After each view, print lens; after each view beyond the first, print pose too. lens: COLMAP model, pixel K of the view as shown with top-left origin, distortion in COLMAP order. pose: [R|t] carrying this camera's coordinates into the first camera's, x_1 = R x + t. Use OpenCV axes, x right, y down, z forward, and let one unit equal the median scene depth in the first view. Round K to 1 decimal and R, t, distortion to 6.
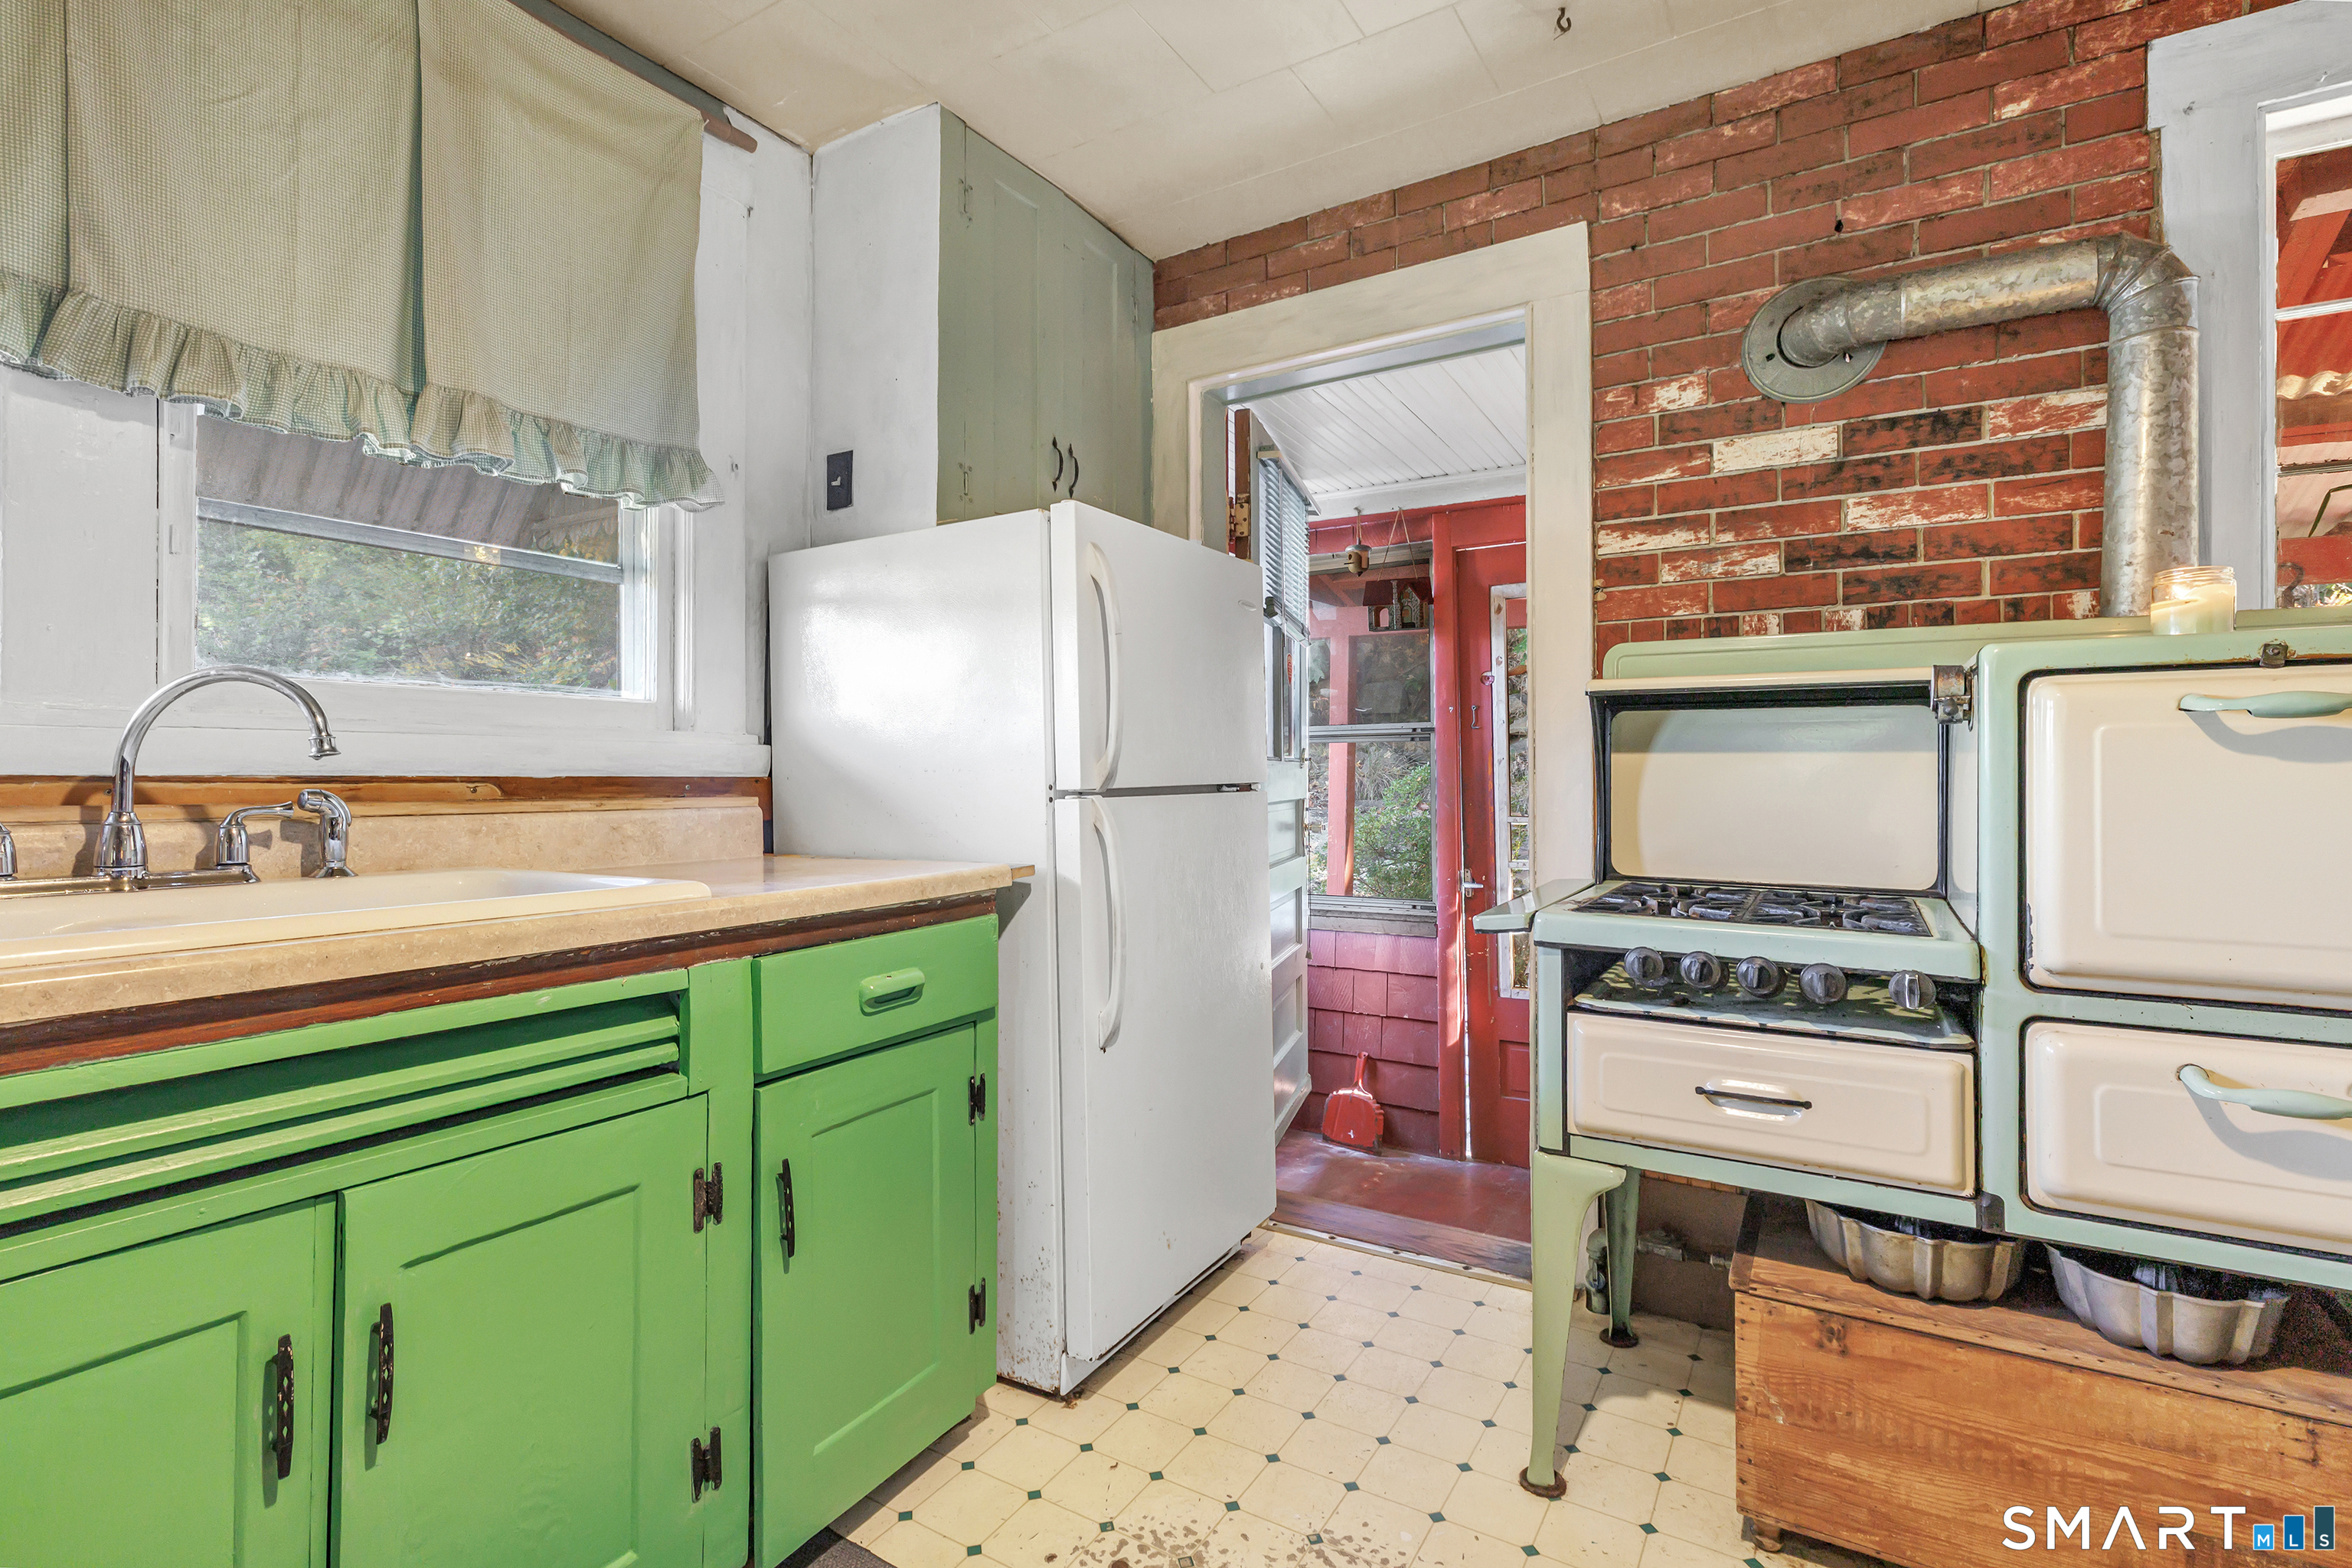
lens RADIAL K [[1065.2, 0, 1173.2], [0, 1065.2, 772.1], [0, 0, 1]] dist [0.001380, -0.000094]
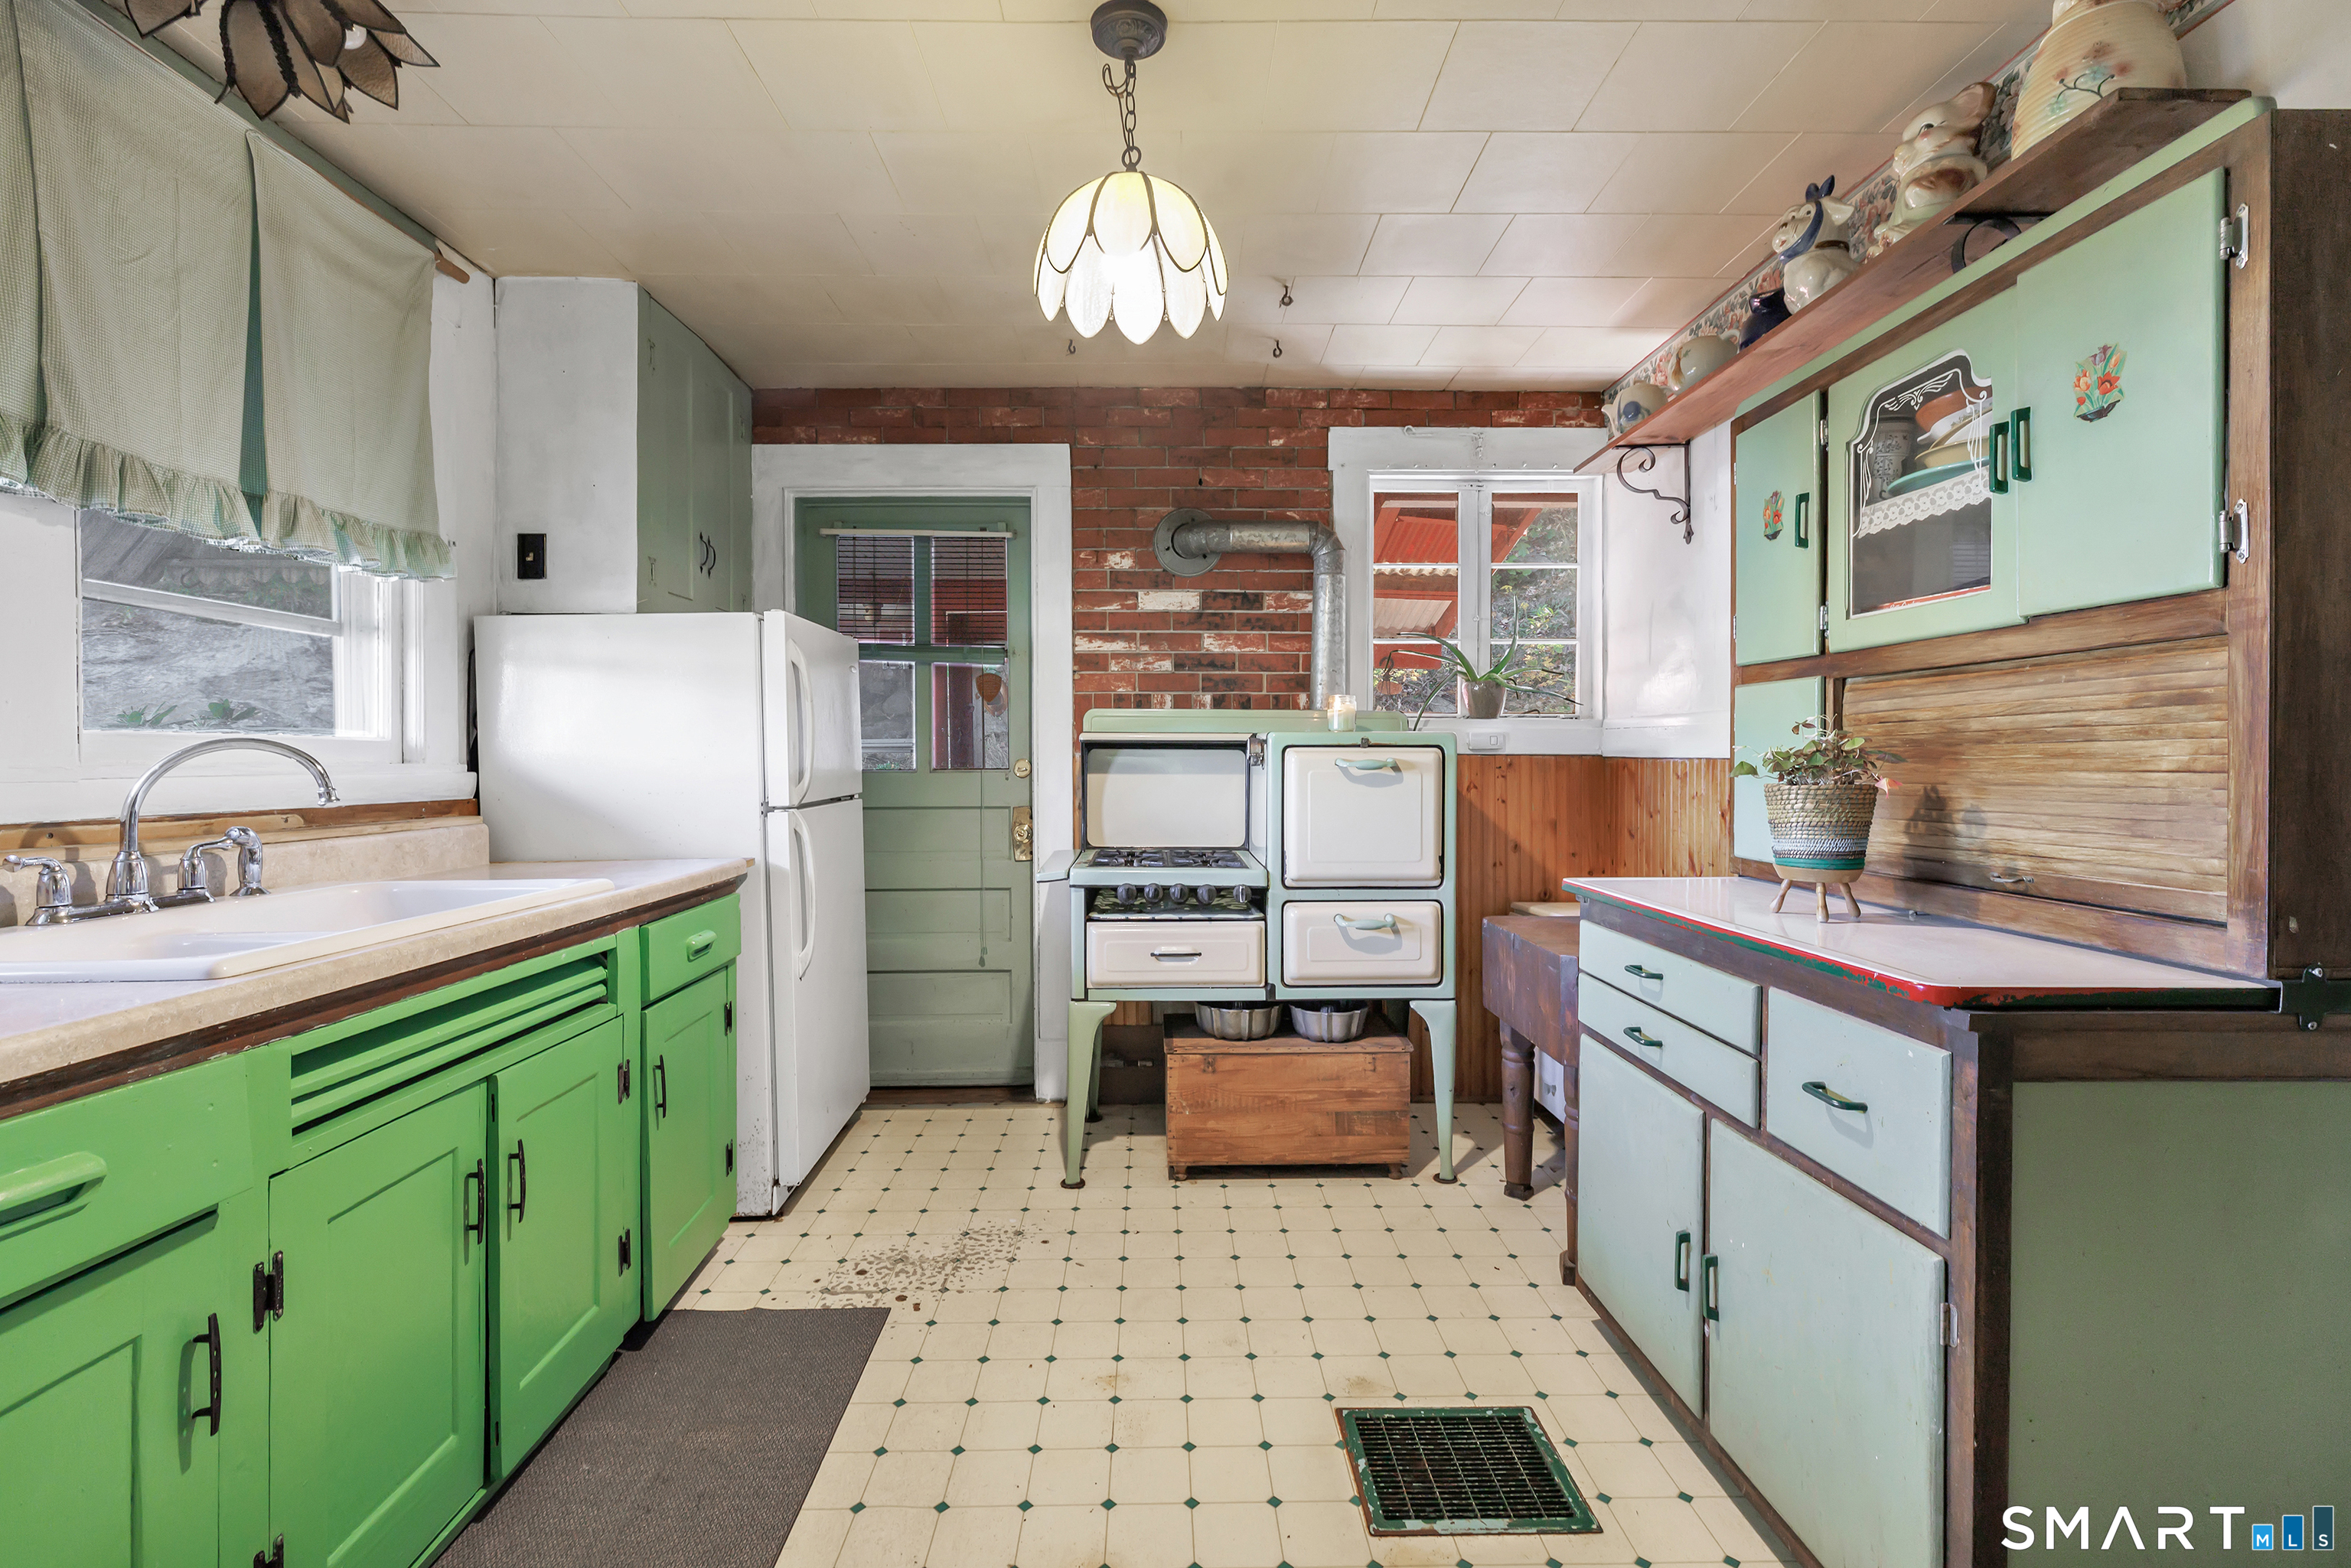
lens RADIAL K [[1064.7, 0, 1150.9], [0, 1064.7, 768.8], [0, 0, 1]] dist [0.001380, -0.000094]
pose [[0.842425, -0.007143, 0.538766, -0.489927], [-0.001842, 0.999868, 0.016138, -0.064239], [-0.538810, -0.014587, 0.842301, -0.559121]]
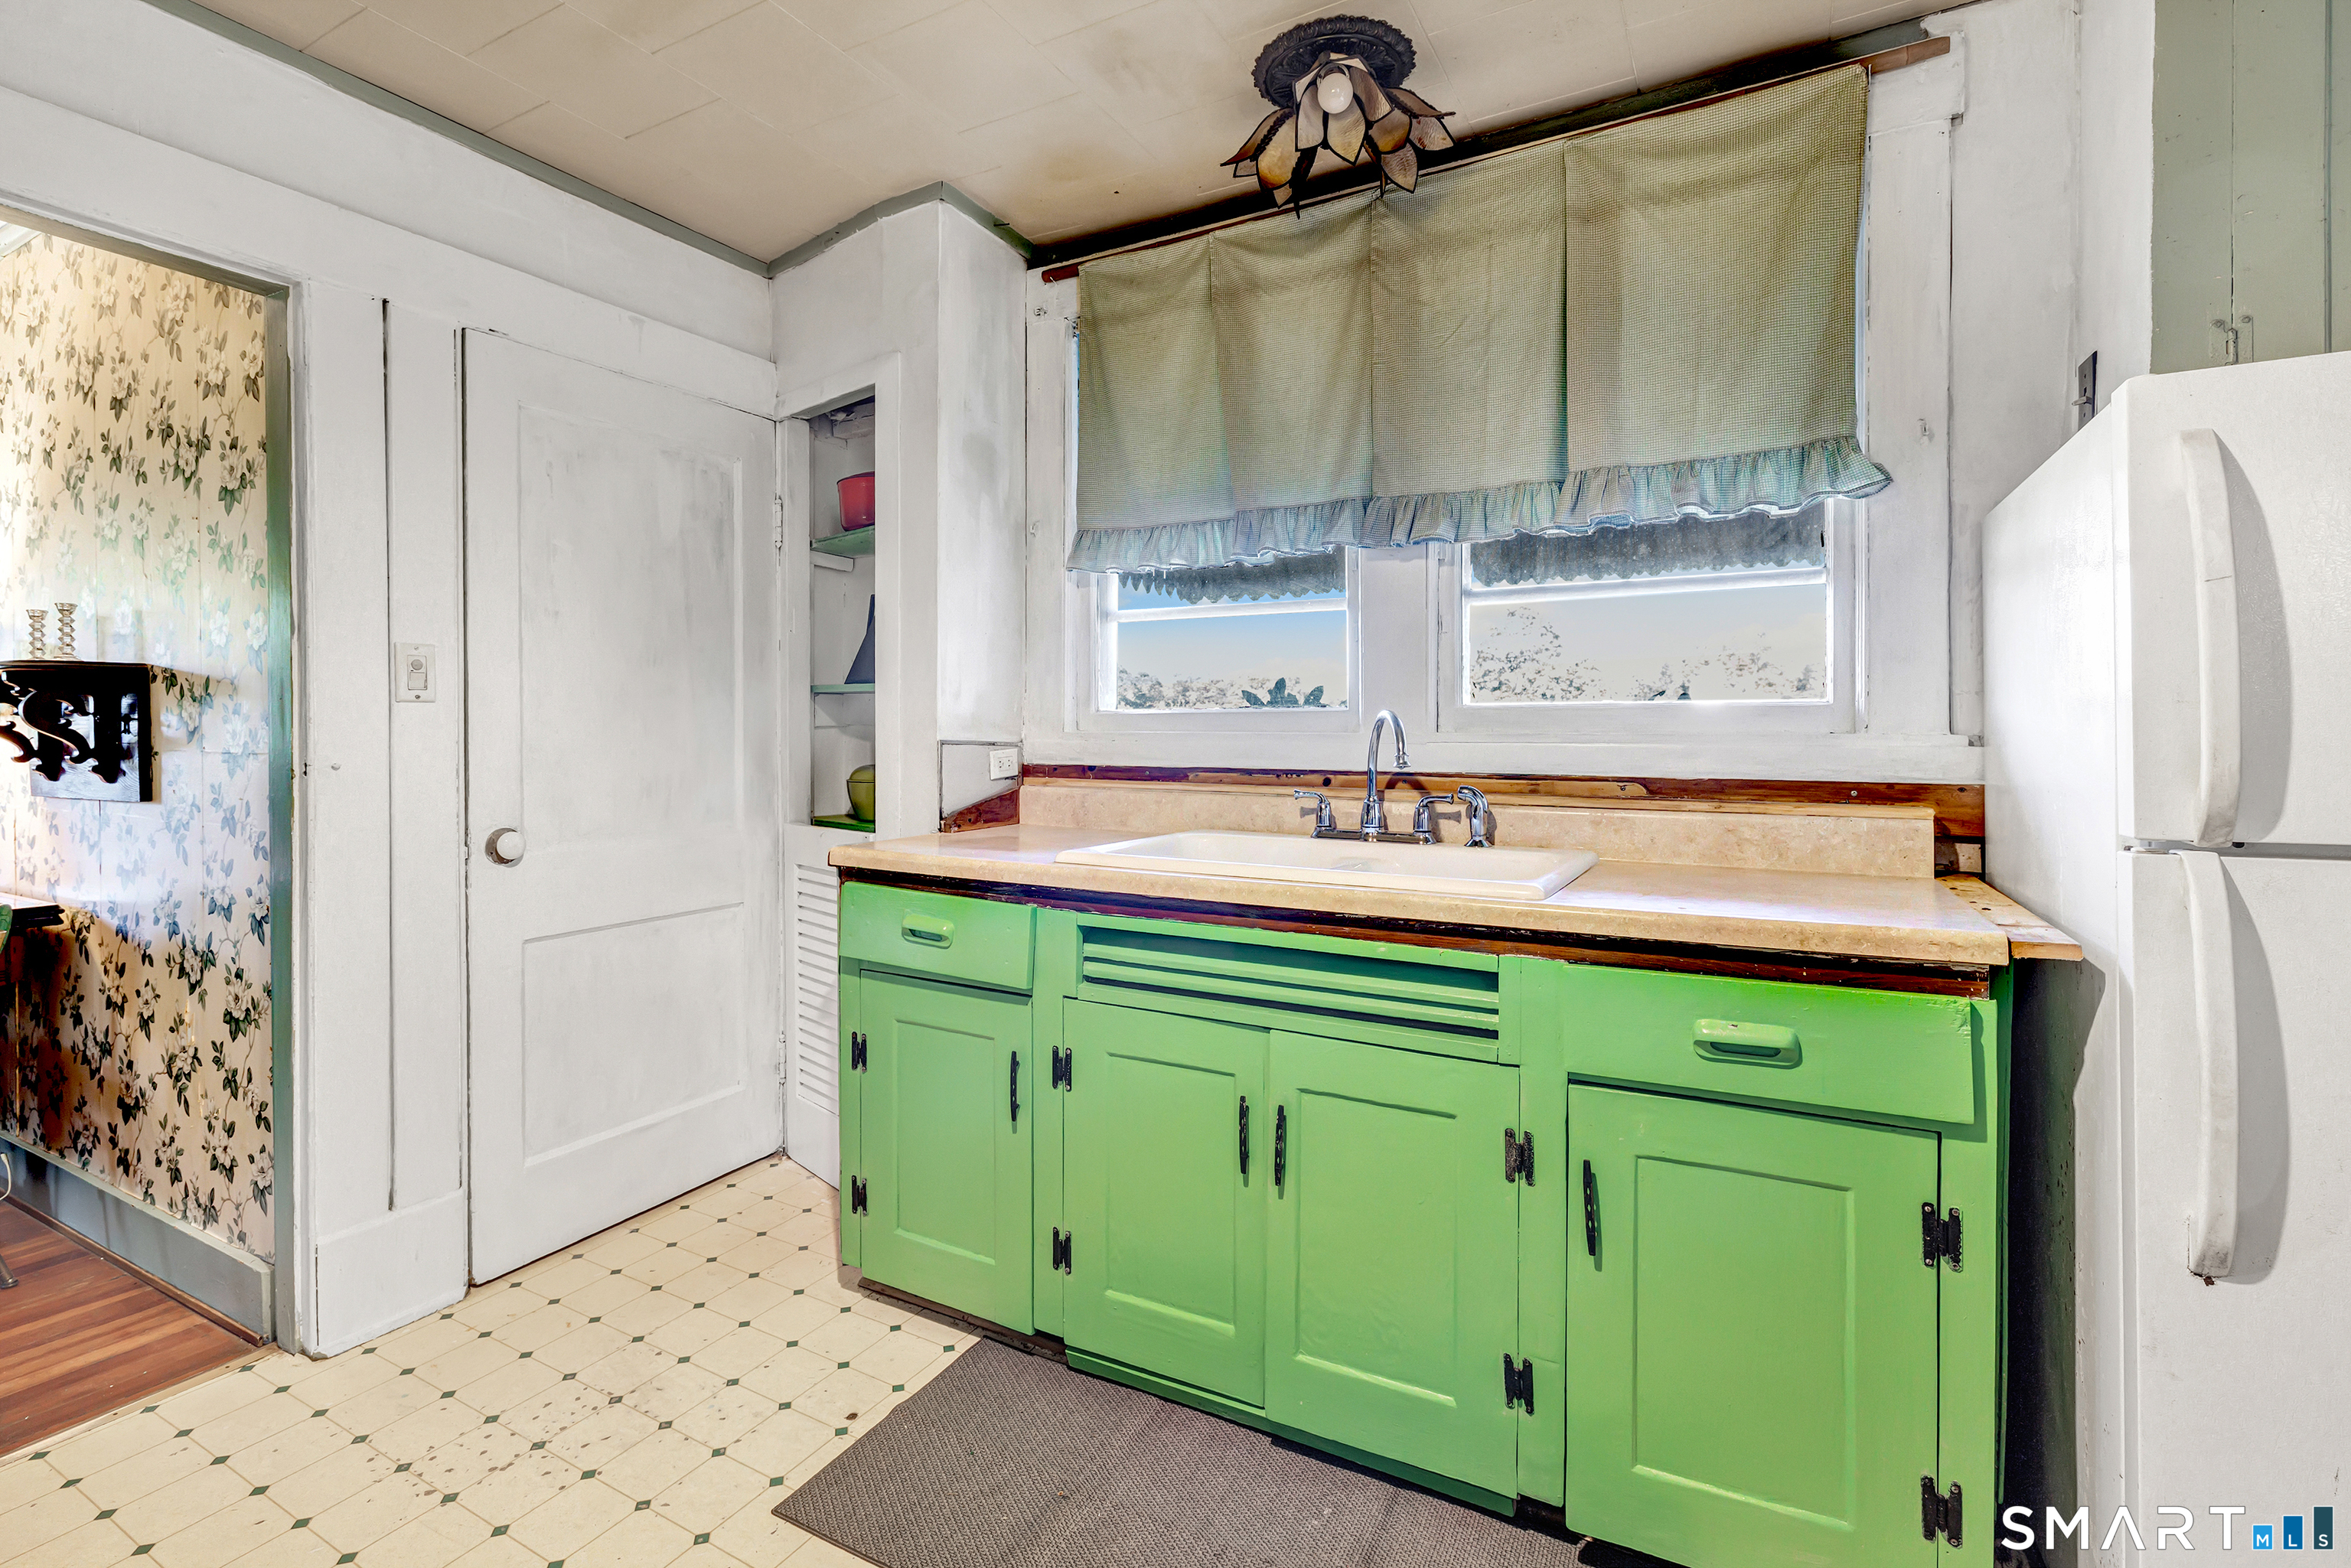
lens RADIAL K [[1064.7, 0, 1161.6], [0, 1064.7, 735.9], [0, 0, 1]] dist [0.001380, -0.000094]
pose [[0.034706, 0.005803, -0.999381, 0.555548], [0.006610, 0.999960, 0.006035, -0.055197], [0.999376, -0.006815, 0.034666, 0.448459]]
